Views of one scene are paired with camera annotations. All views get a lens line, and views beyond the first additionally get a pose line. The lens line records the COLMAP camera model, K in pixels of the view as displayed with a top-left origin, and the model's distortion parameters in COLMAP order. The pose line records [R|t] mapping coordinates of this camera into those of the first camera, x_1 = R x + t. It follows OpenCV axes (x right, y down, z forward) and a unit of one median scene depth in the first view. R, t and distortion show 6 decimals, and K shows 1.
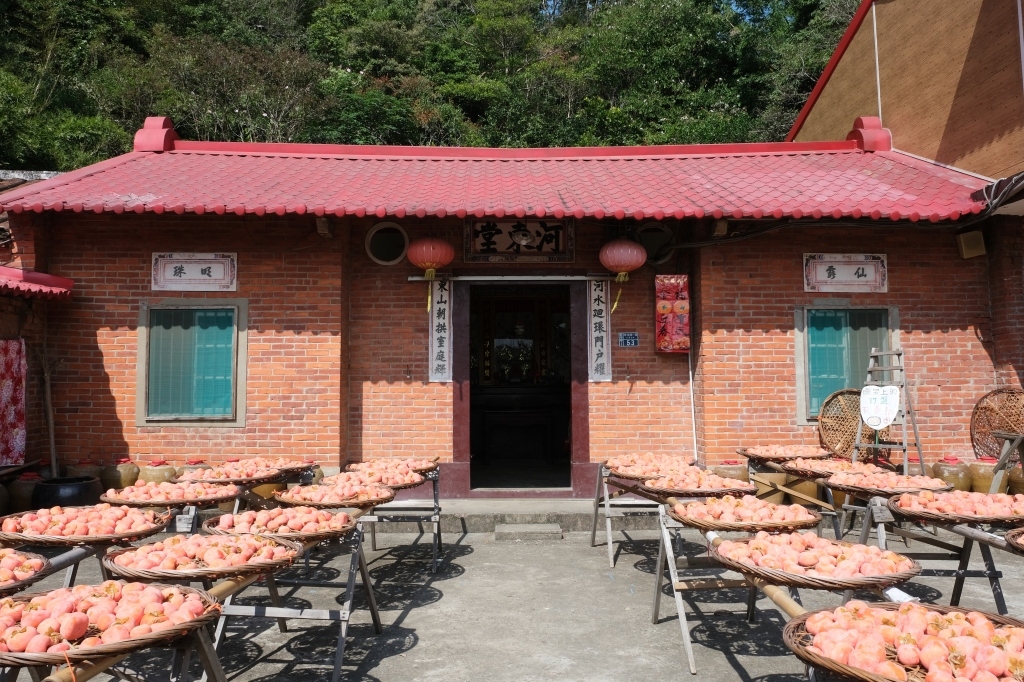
lens RADIAL K [[791.2, 0, 511.2], [0, 791.2, 336.4], [0, 0, 1]] dist [-0.043015, -0.001712]
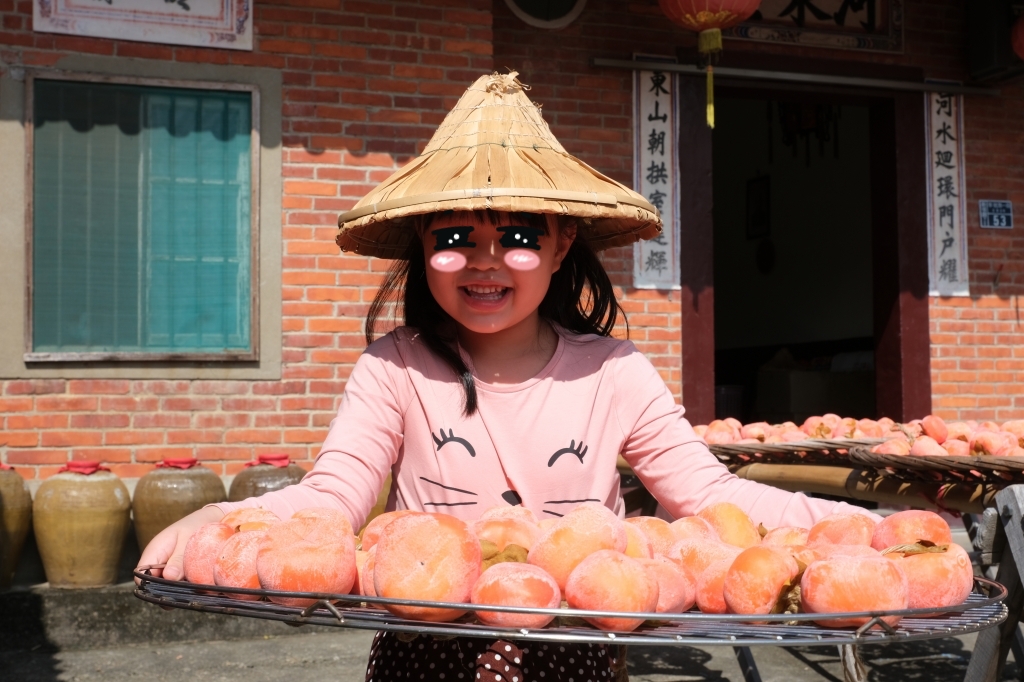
lens RADIAL K [[1311.0, 0, 512.4], [0, 1311.0, 343.6], [0, 0, 1]] dist [0.008030, 0.000000]
pose [[0.959196, 0.010177, 0.282558, -0.388319], [-0.018758, 0.999441, 0.027680, 0.070007], [-0.282118, -0.031851, 0.958851, 0.283082]]
